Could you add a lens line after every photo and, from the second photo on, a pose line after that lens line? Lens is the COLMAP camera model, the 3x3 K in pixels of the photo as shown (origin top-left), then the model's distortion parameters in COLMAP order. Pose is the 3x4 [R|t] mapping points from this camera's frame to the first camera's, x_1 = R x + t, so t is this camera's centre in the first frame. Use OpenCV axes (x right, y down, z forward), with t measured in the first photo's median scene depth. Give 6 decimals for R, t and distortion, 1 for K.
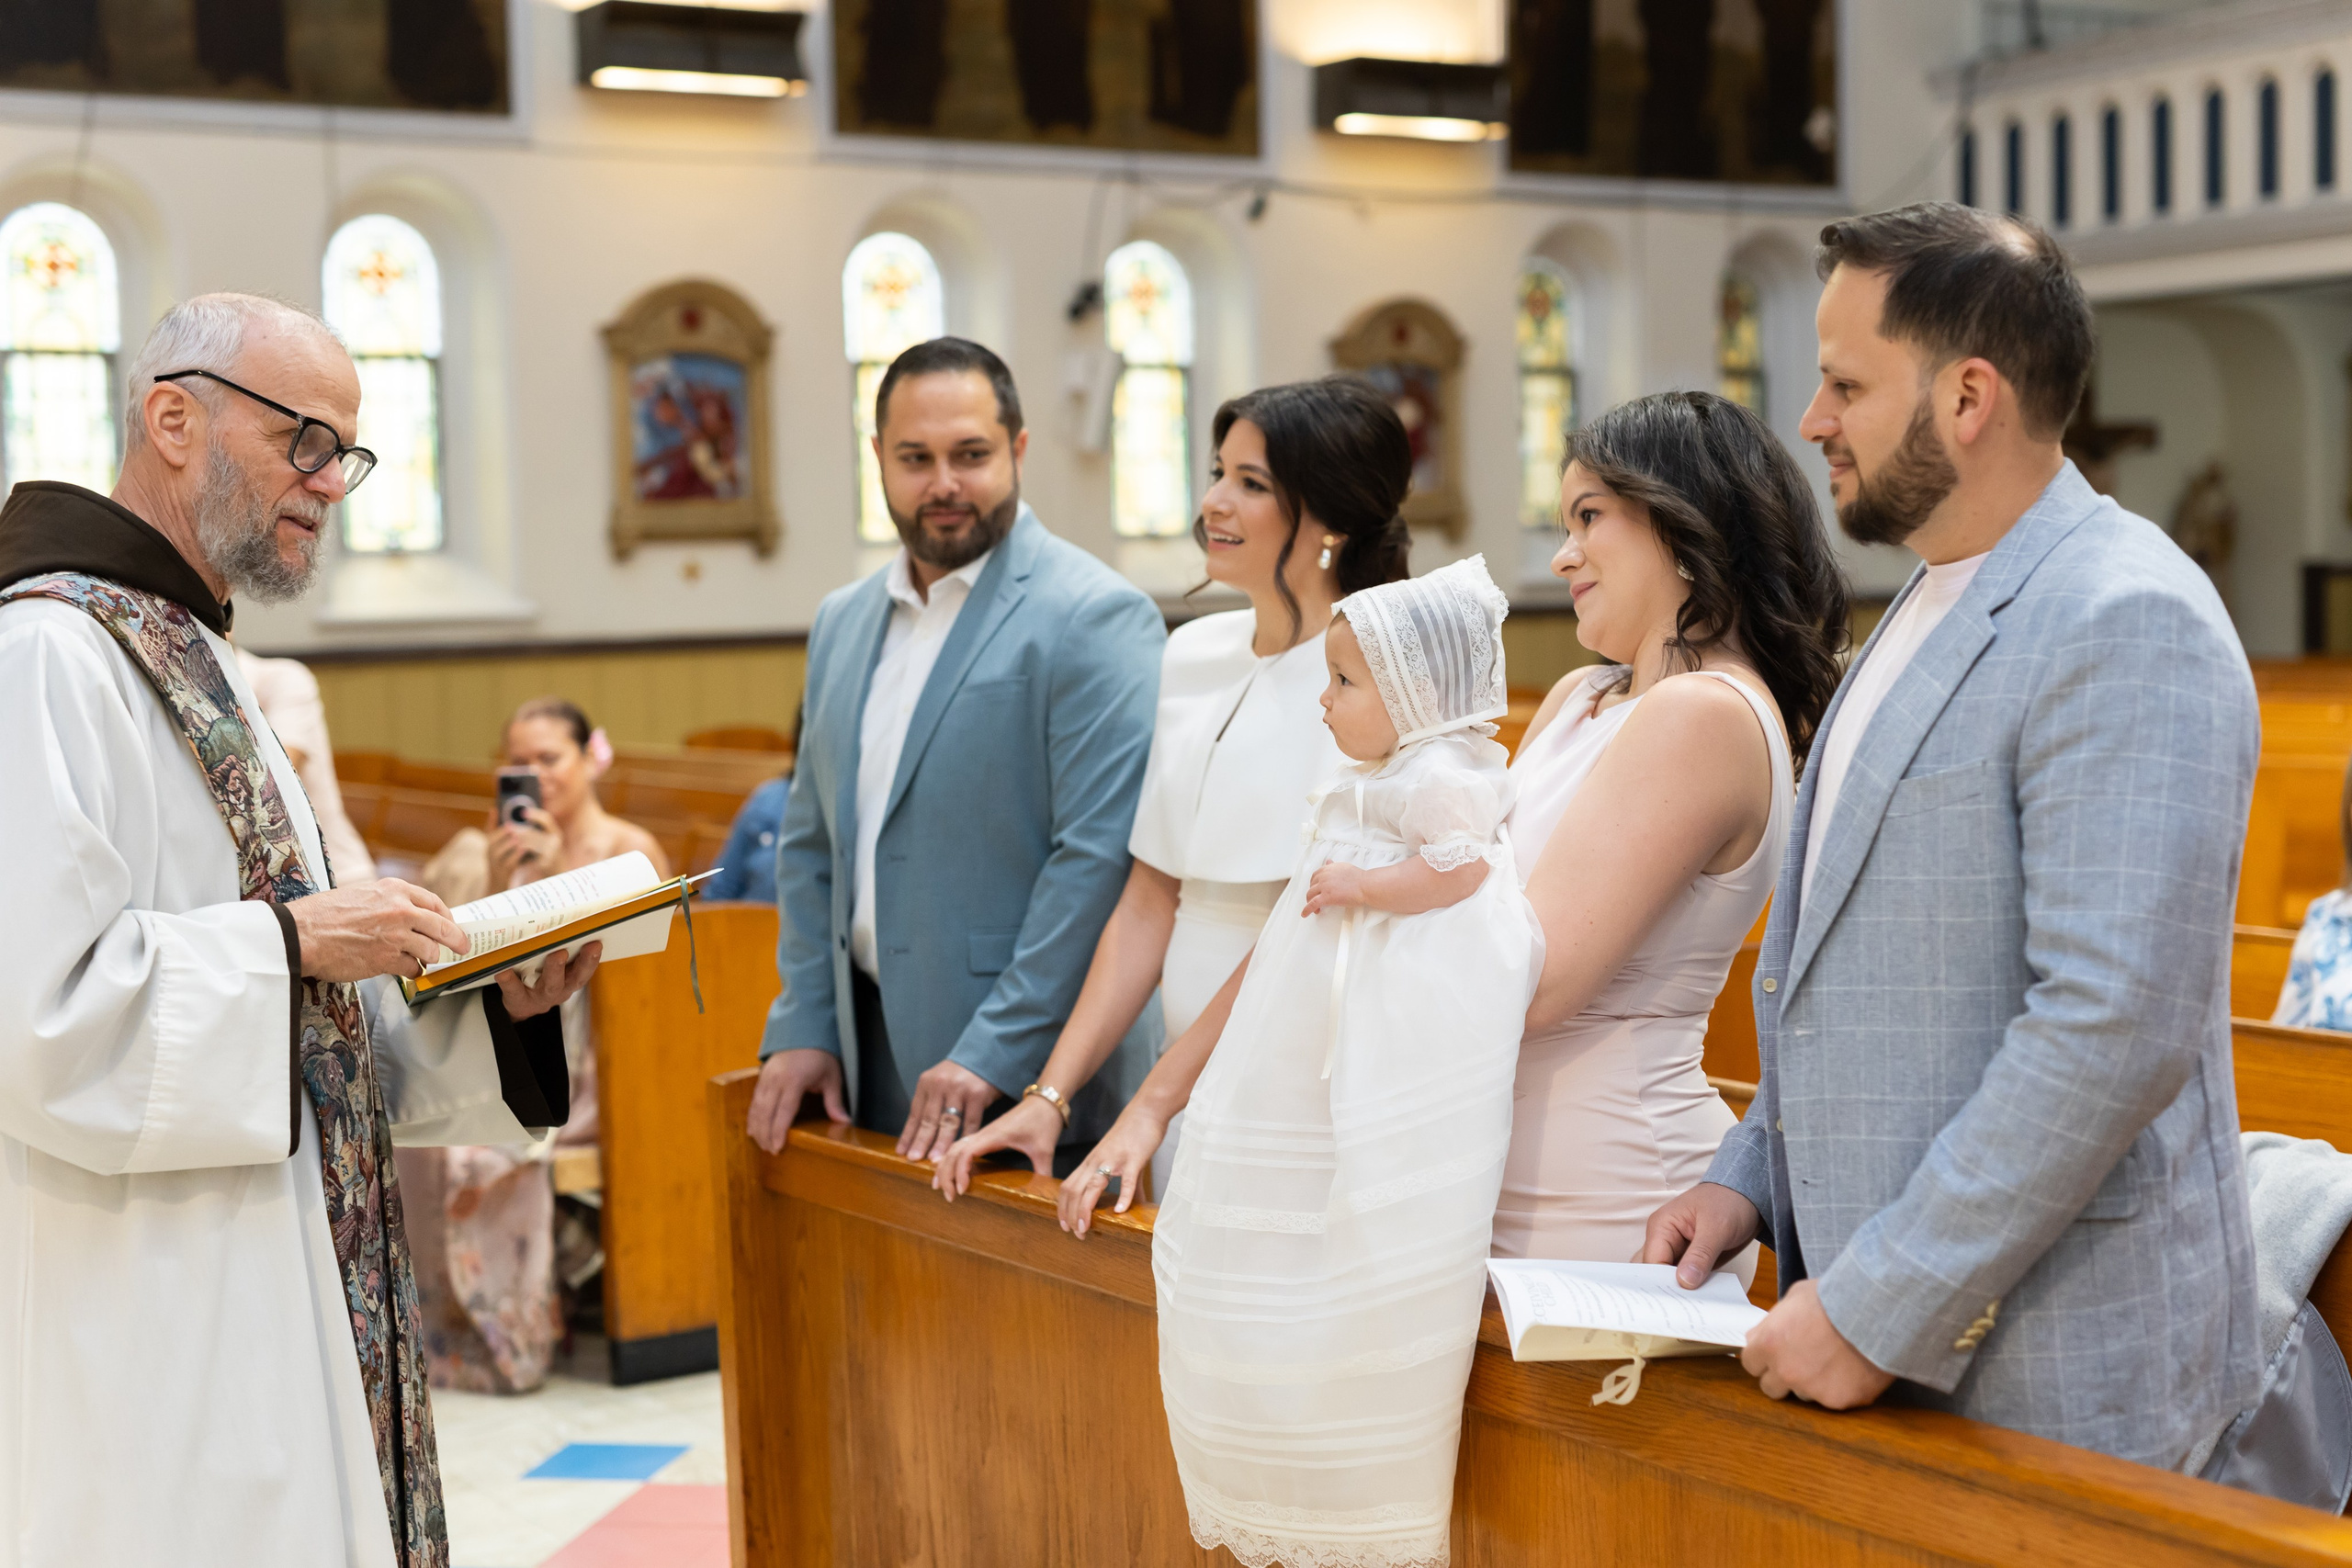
lens RADIAL K [[3314.5, 0, 1186.5], [0, 3314.5, 787.9], [0, 0, 1]] dist [-0.007835, 0.018974]
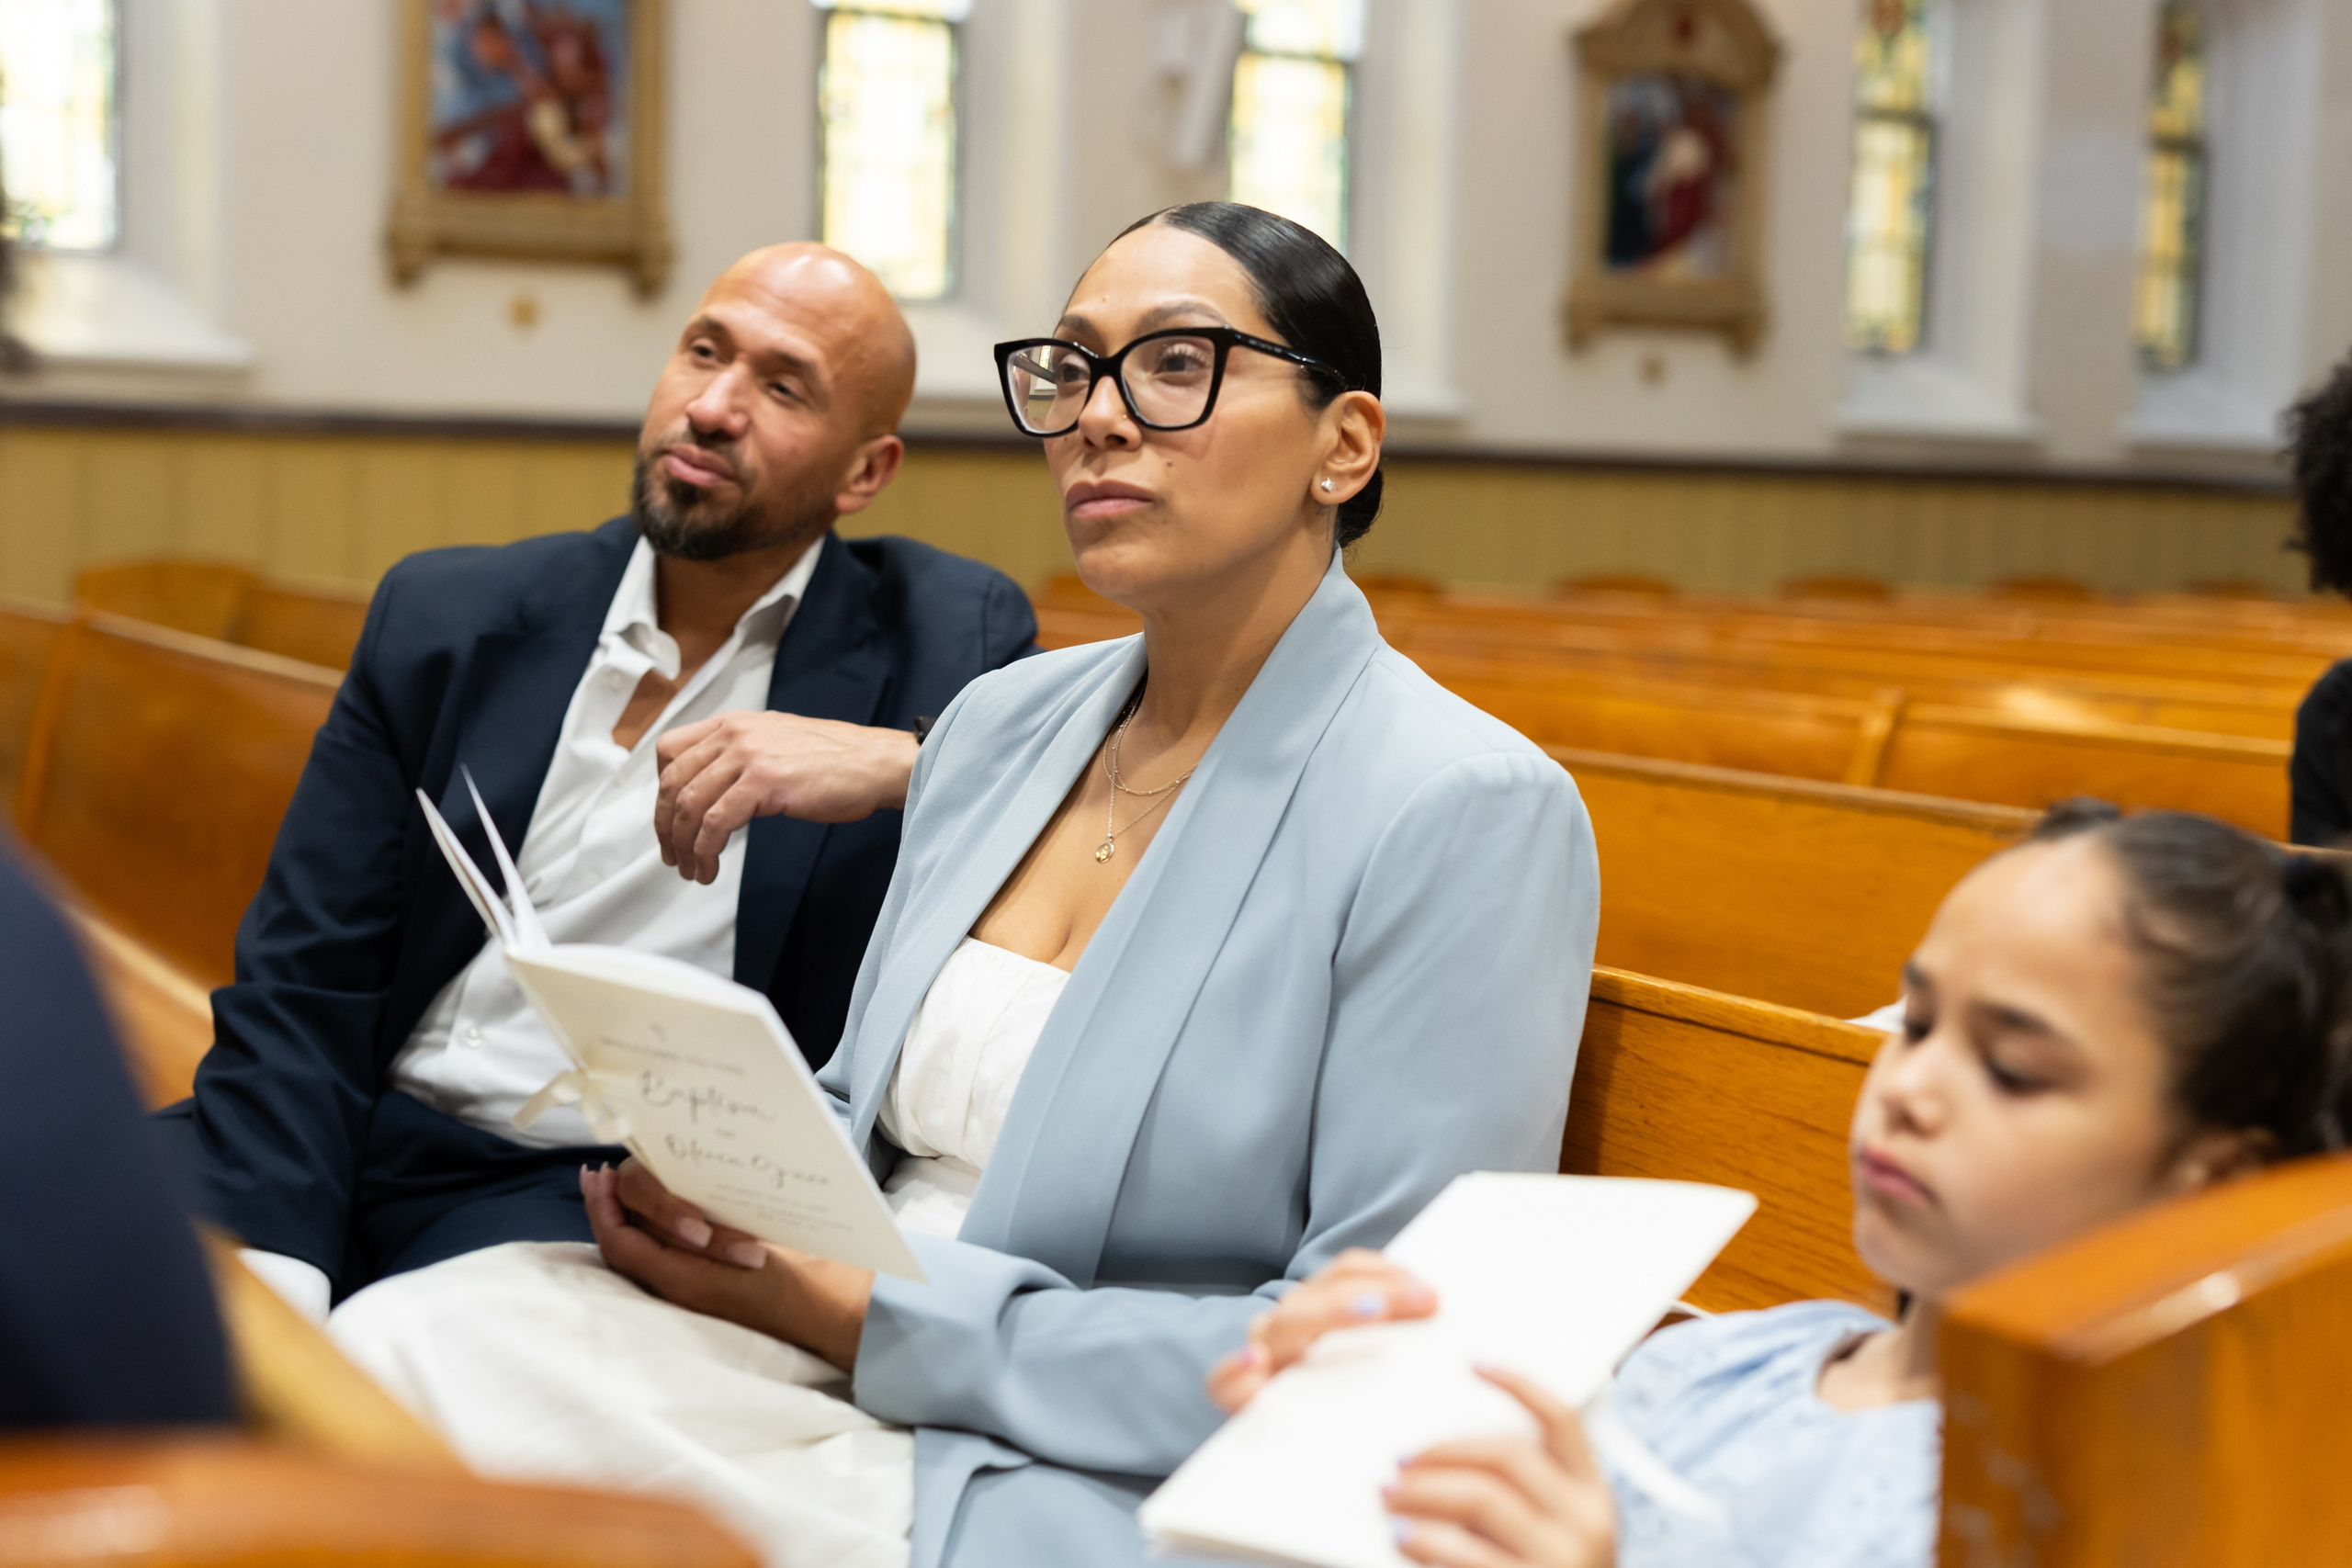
lens RADIAL K [[3314.5, 0, 1186.5], [0, 3314.5, 787.9], [0, 0, 1]] dist [-0.007835, 0.018974]
pose [[0.996974, 0.059785, -0.049688, 0.009173], [-0.058465, 0.997907, 0.027616, -0.001055], [0.051235, -0.024627, 0.998383, 0.367938]]
